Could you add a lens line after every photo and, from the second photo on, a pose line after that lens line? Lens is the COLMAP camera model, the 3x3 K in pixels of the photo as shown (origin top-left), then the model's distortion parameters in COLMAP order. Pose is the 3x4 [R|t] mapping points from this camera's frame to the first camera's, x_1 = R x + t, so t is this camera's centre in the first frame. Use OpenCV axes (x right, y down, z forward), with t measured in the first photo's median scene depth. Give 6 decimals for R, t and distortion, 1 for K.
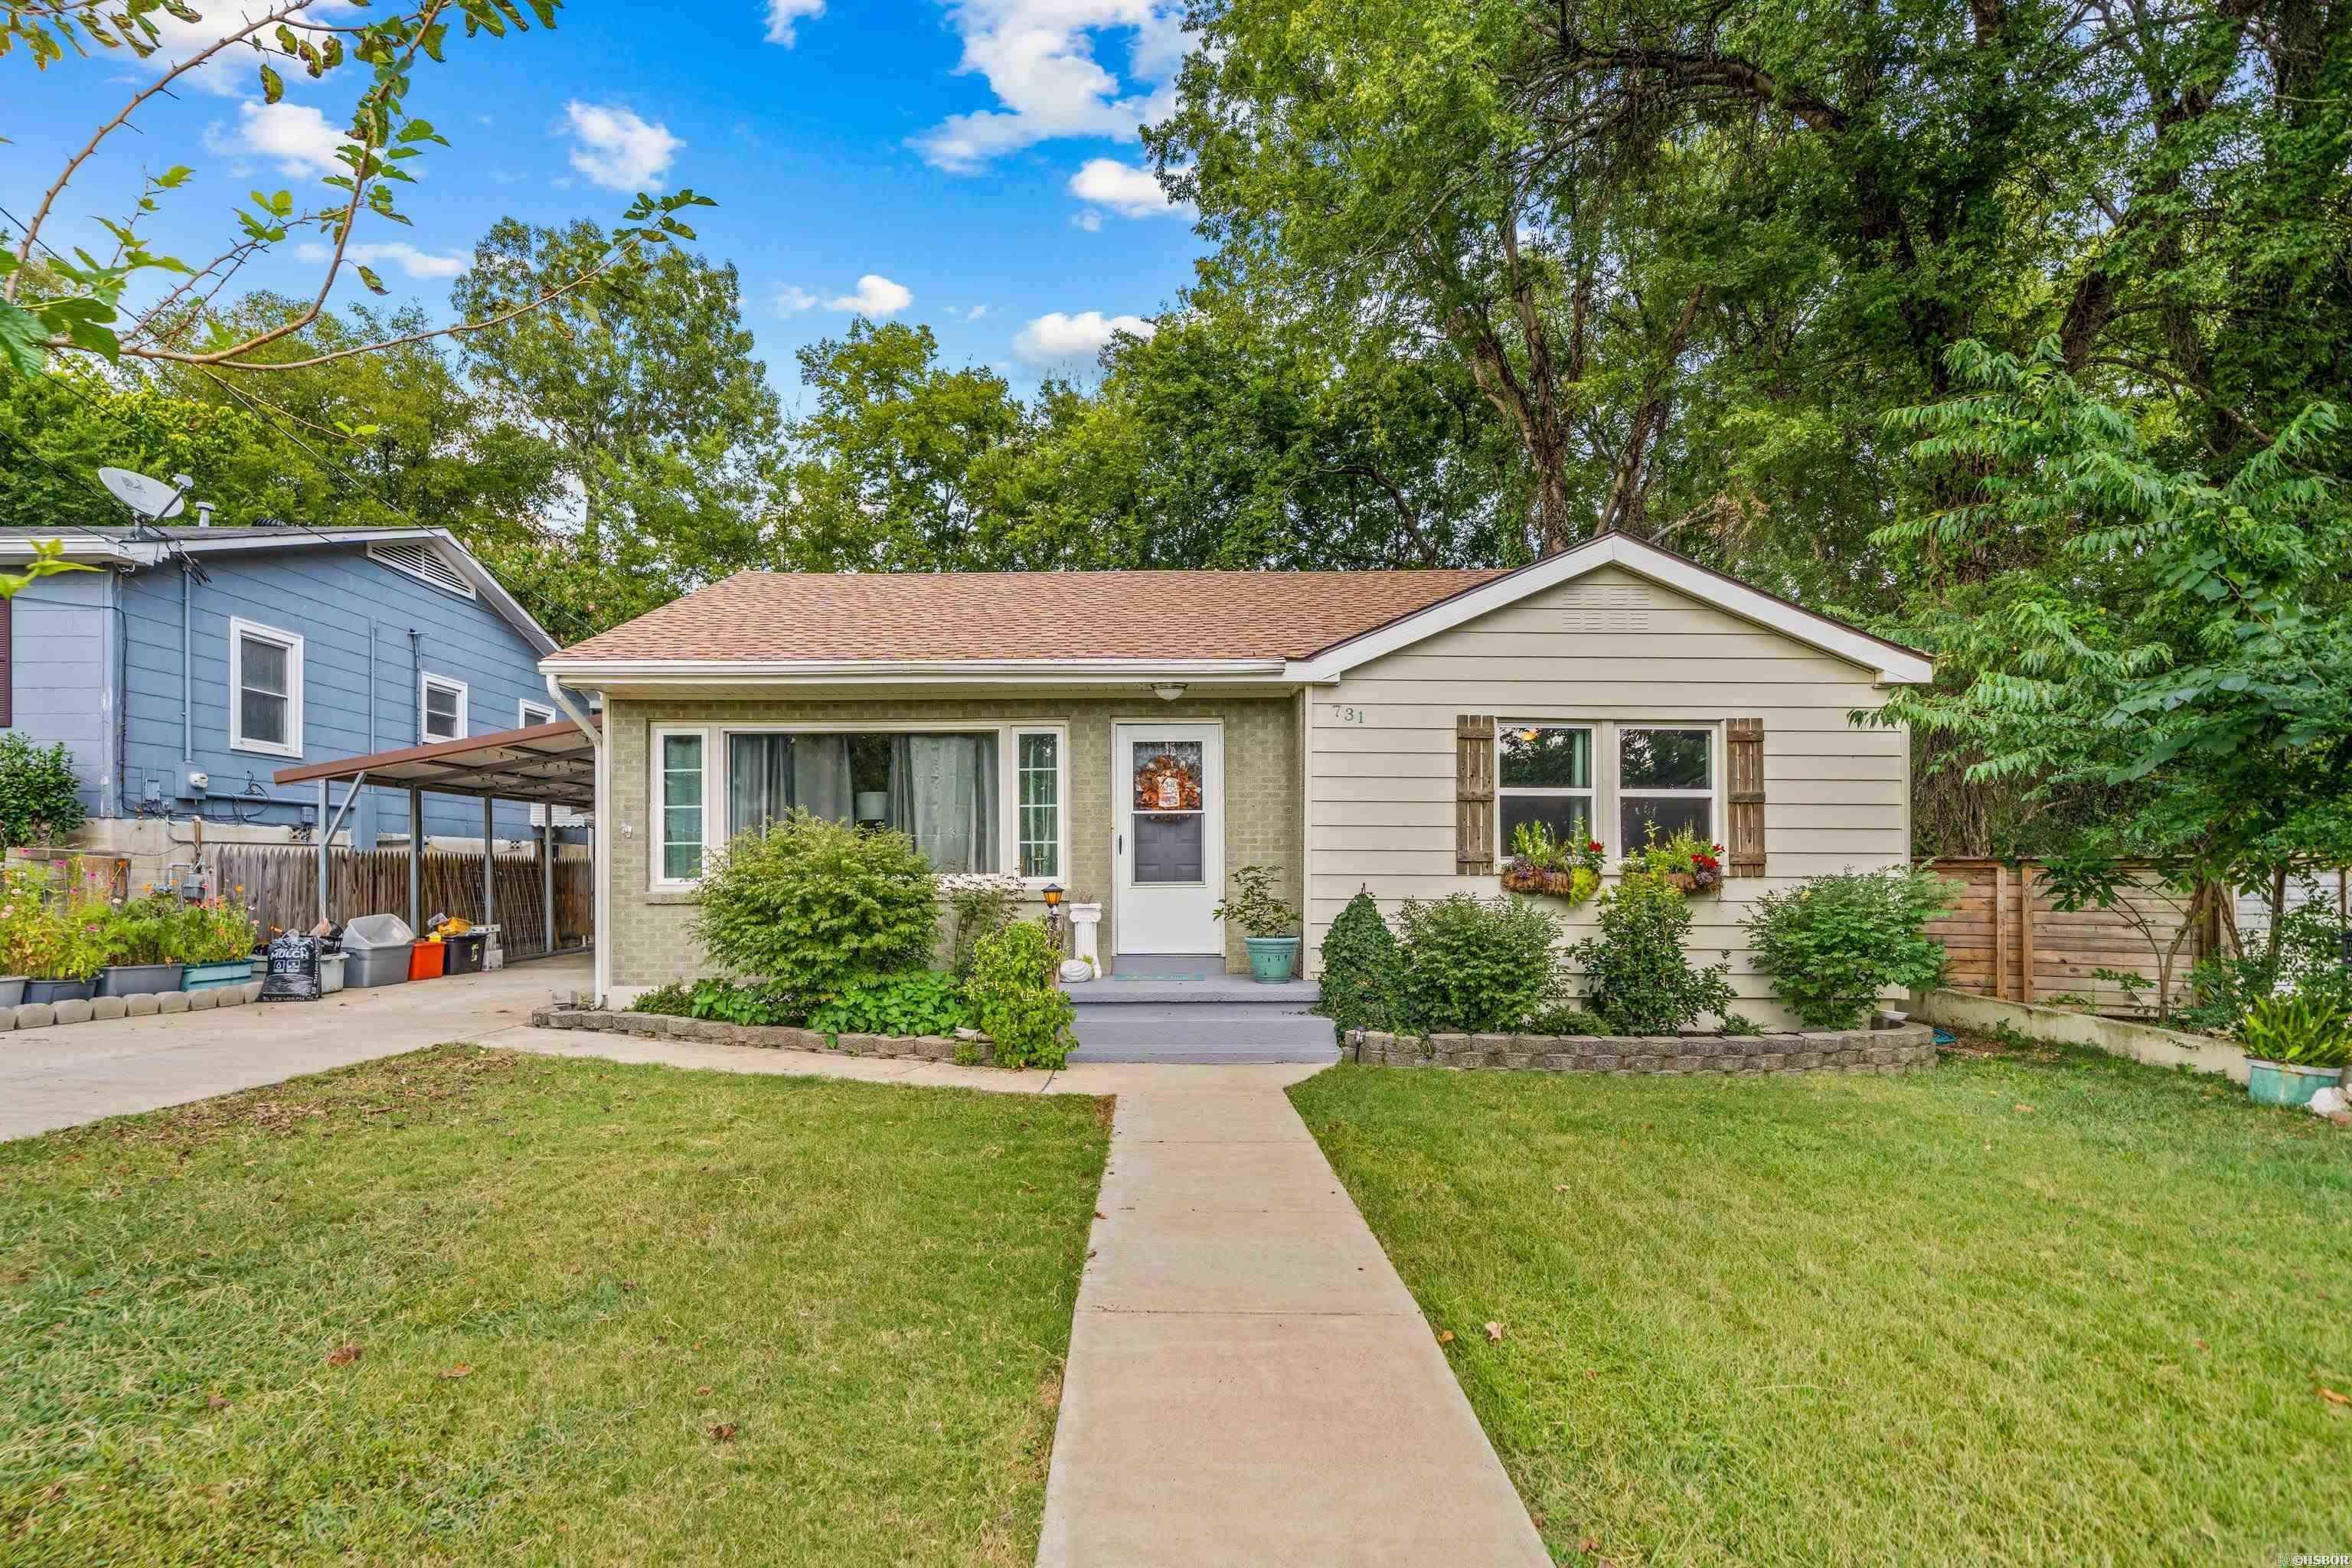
lens RADIAL K [[1126.3, 0, 1178.2], [0, 1126.3, 881.1], [0, 0, 1]] dist [0.002884, 0.000184]
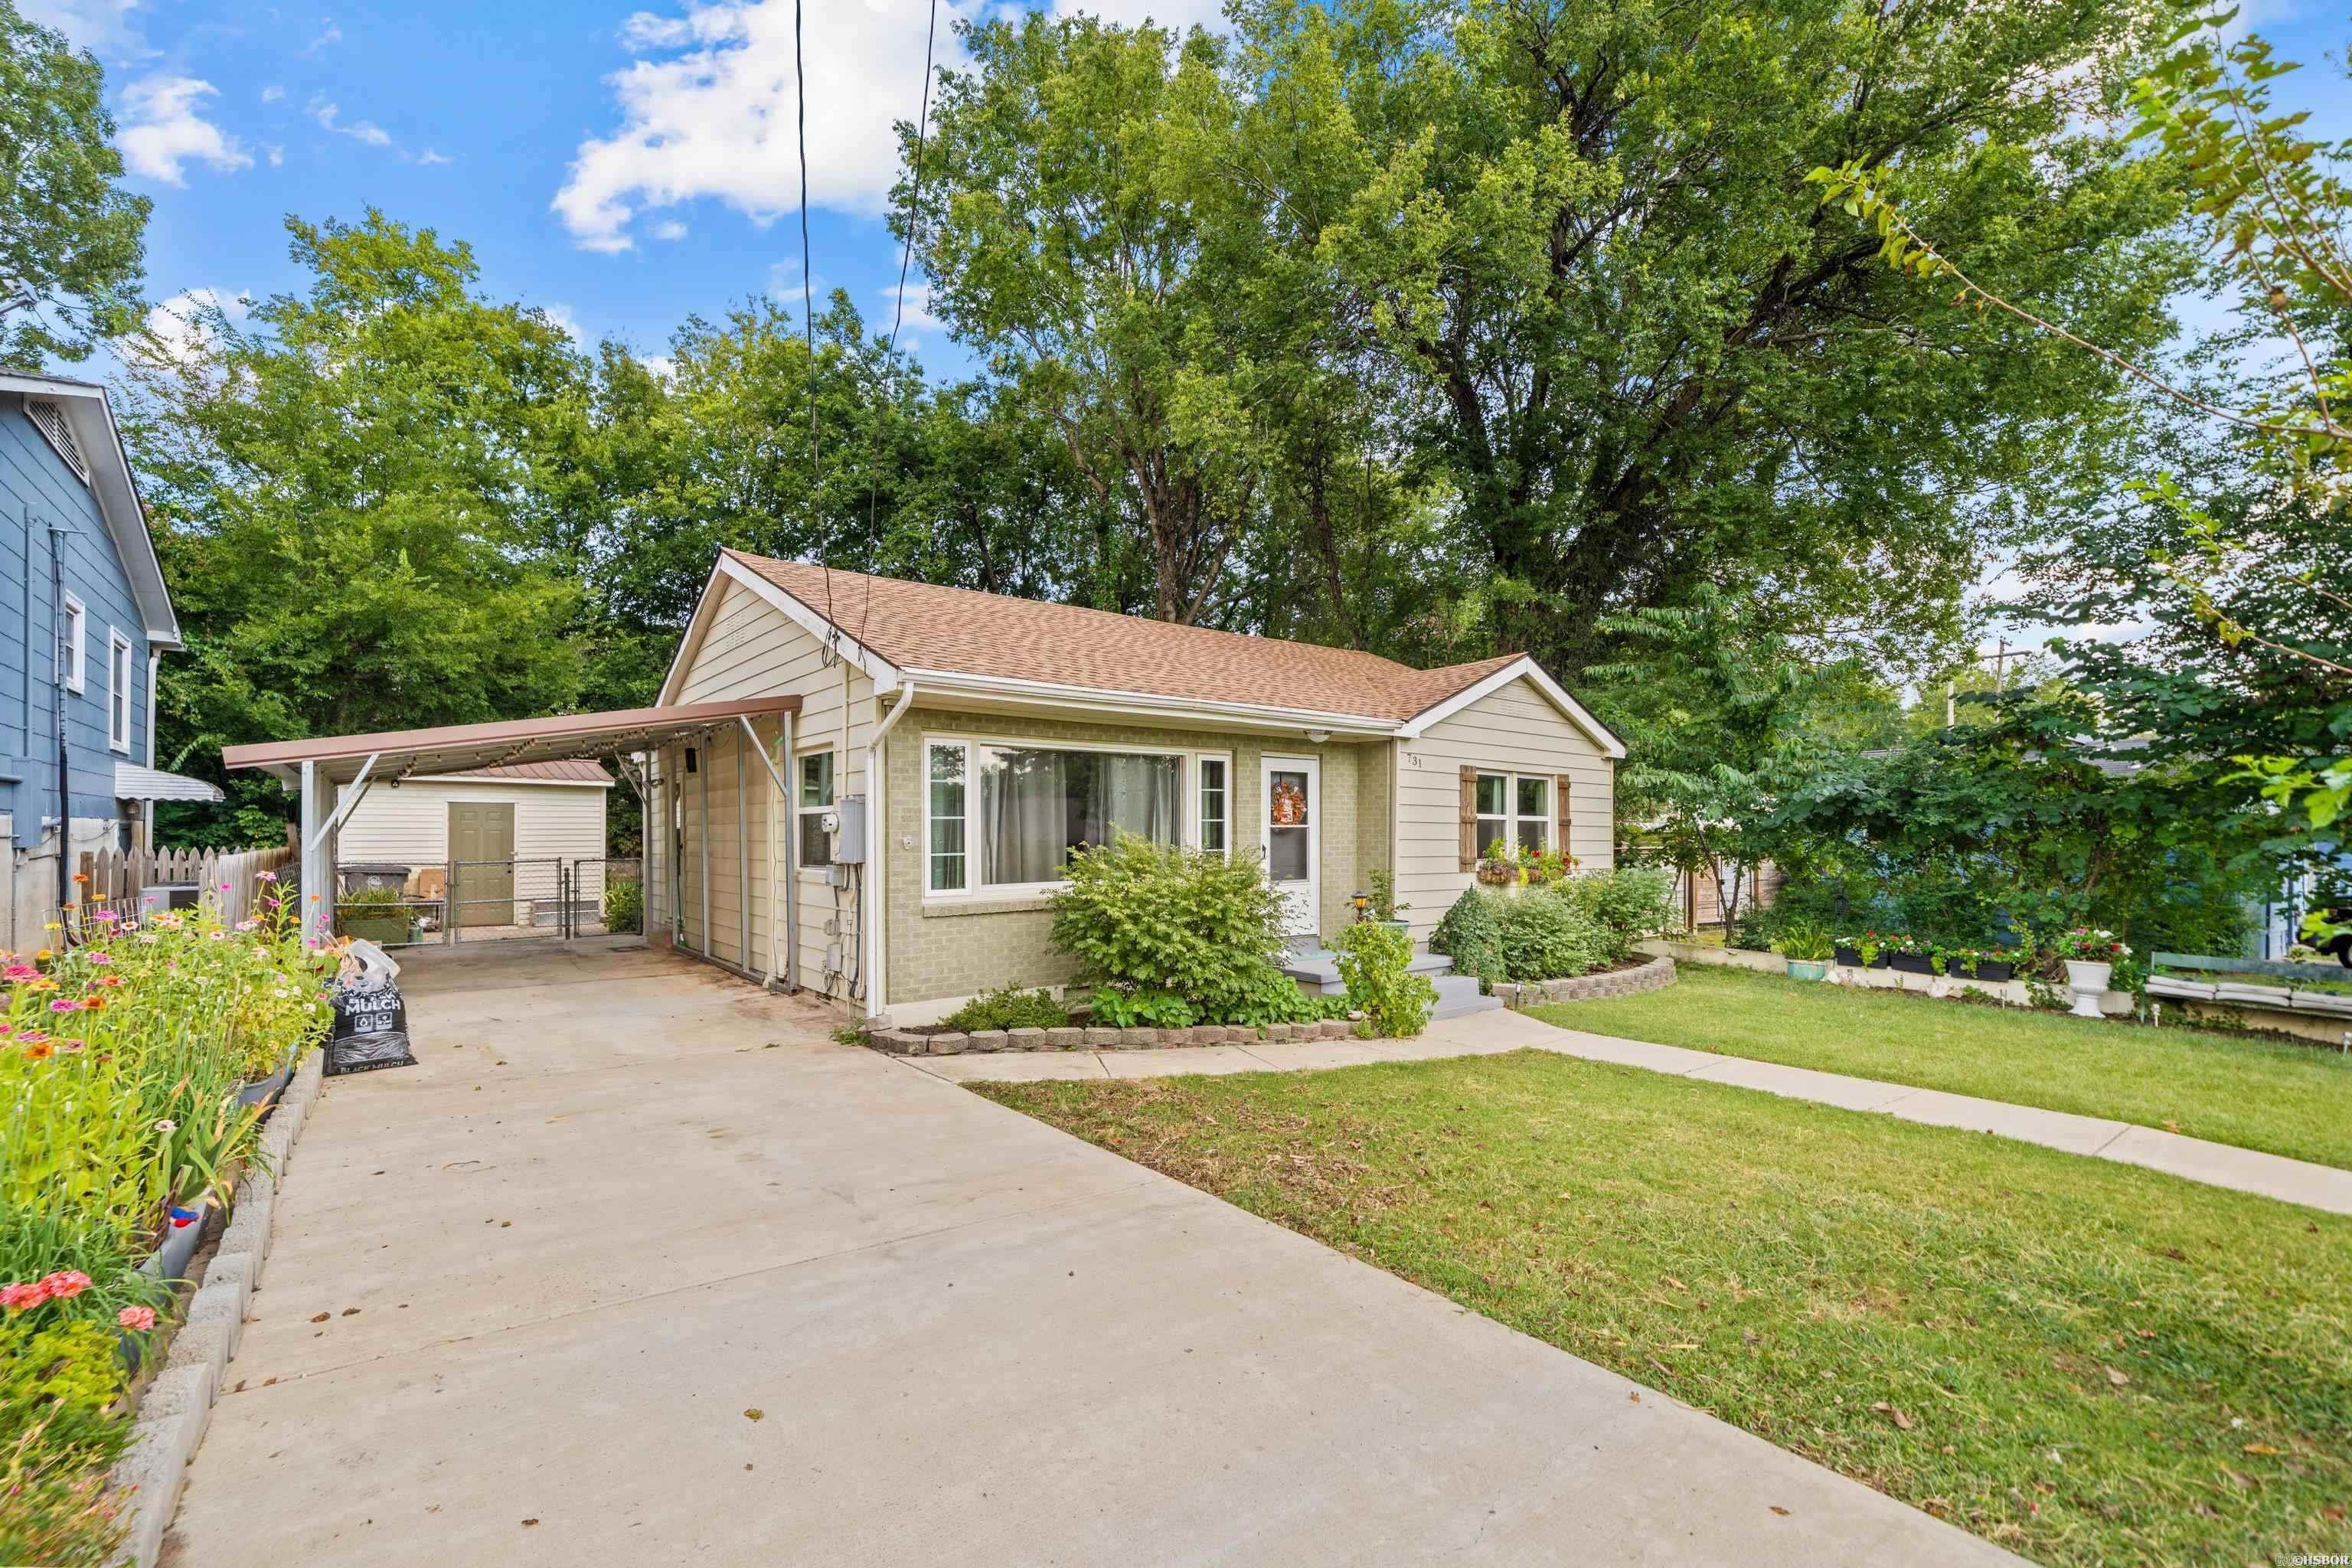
lens RADIAL K [[1004.6, 0, 1176.0], [0, 1004.6, 784.0], [0, 0, 1]] dist [-0.001902, -0.000124]
pose [[0.801399, 0.034518, 0.597133, -0.815924], [0.004008, 0.998001, -0.063069, -0.038733], [-0.598117, 0.052937, 0.799659, 0.164673]]
